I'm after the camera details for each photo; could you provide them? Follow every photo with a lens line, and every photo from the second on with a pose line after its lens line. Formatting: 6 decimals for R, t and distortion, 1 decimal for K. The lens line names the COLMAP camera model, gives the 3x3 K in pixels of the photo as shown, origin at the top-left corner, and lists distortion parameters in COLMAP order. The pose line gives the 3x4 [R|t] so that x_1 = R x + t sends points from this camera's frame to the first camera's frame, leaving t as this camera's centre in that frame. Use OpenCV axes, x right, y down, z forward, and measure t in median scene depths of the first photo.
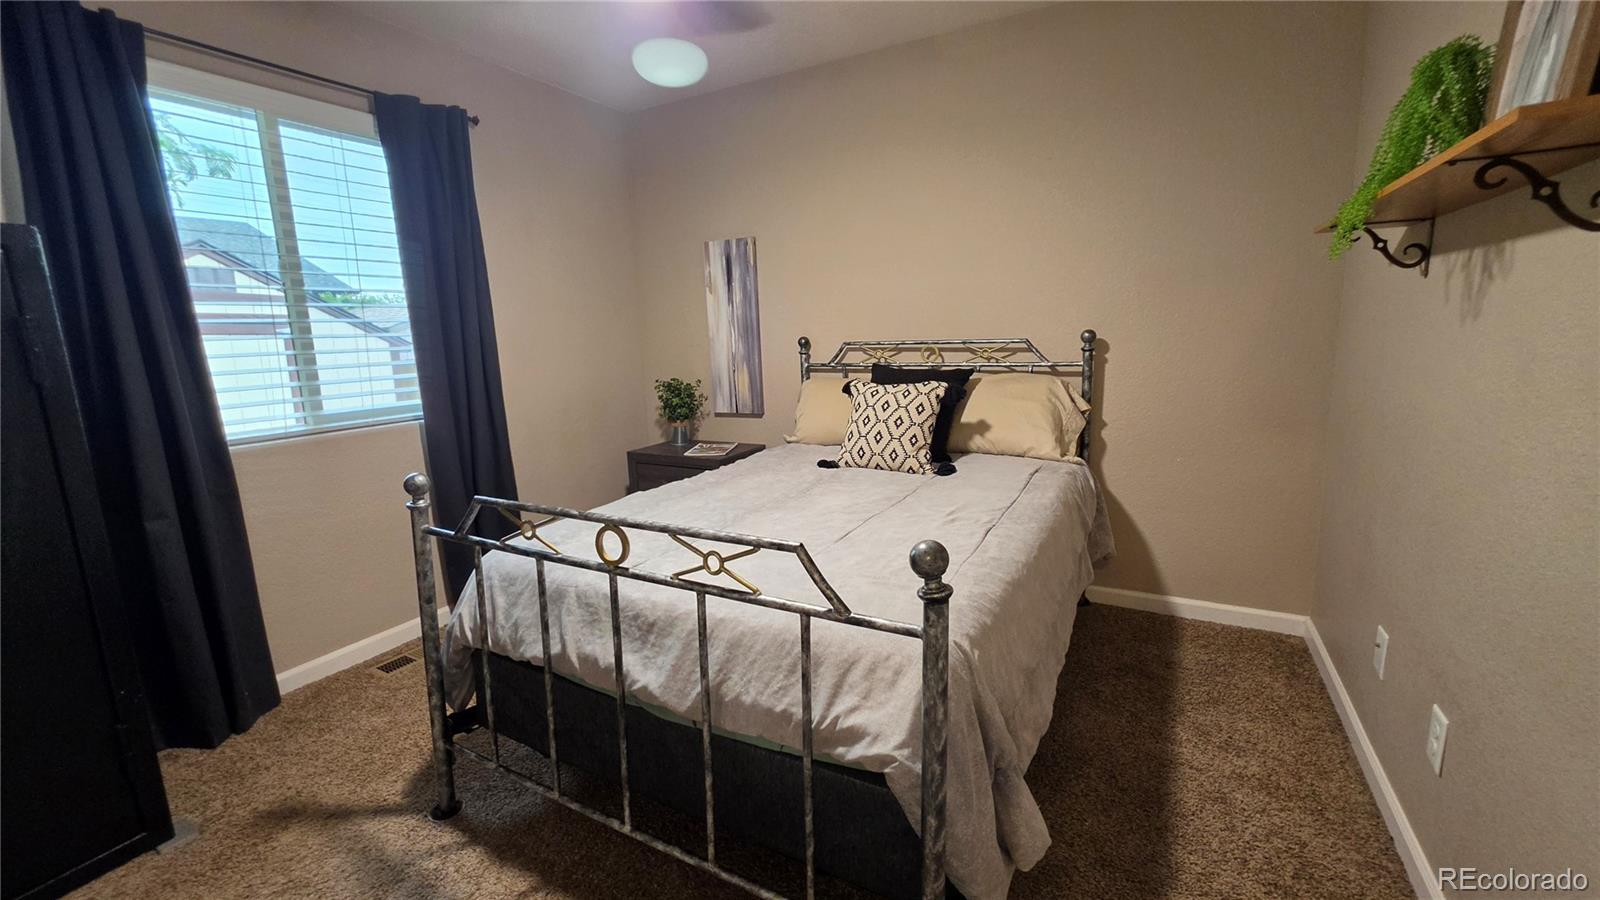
lens RADIAL K [[647.6, 0, 809.3], [0, 647.6, 454.6], [0, 0, 1]] dist [-0.001509, 0.000245]
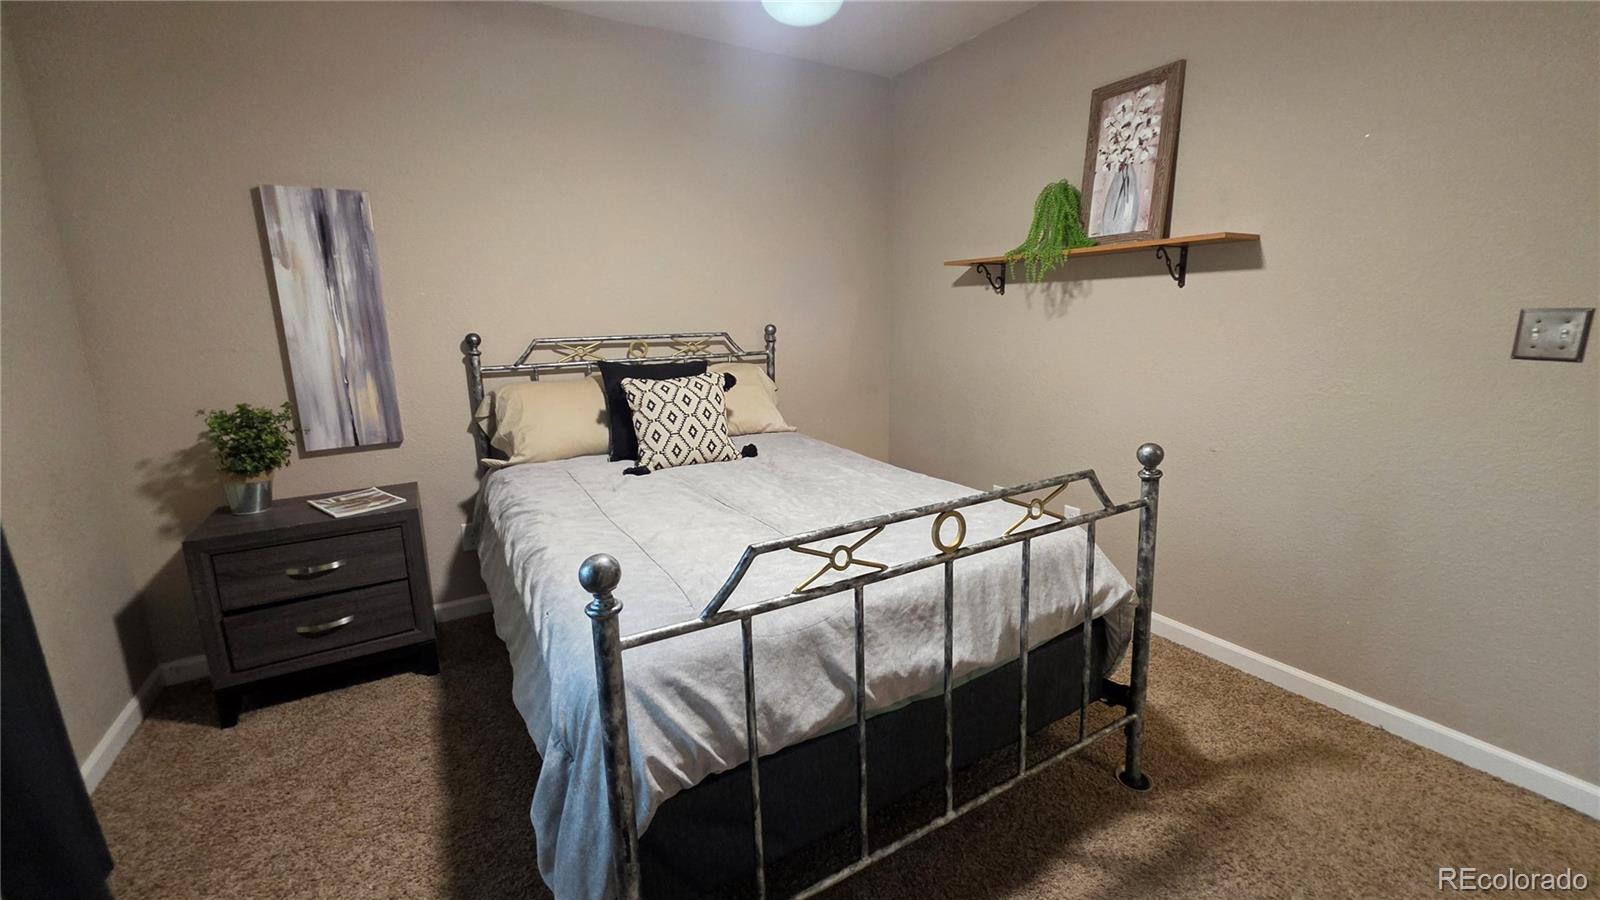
lens RADIAL K [[647.6, 0, 810.0], [0, 647.6, 447.6], [0, 0, 1]] dist [-0.001509, 0.000245]
pose [[0.504027, -0.156771, 0.849341, -0.645946], [0.168541, 0.982336, 0.081301, -0.053464], [-0.847084, 0.102171, 0.521546, 0.341404]]
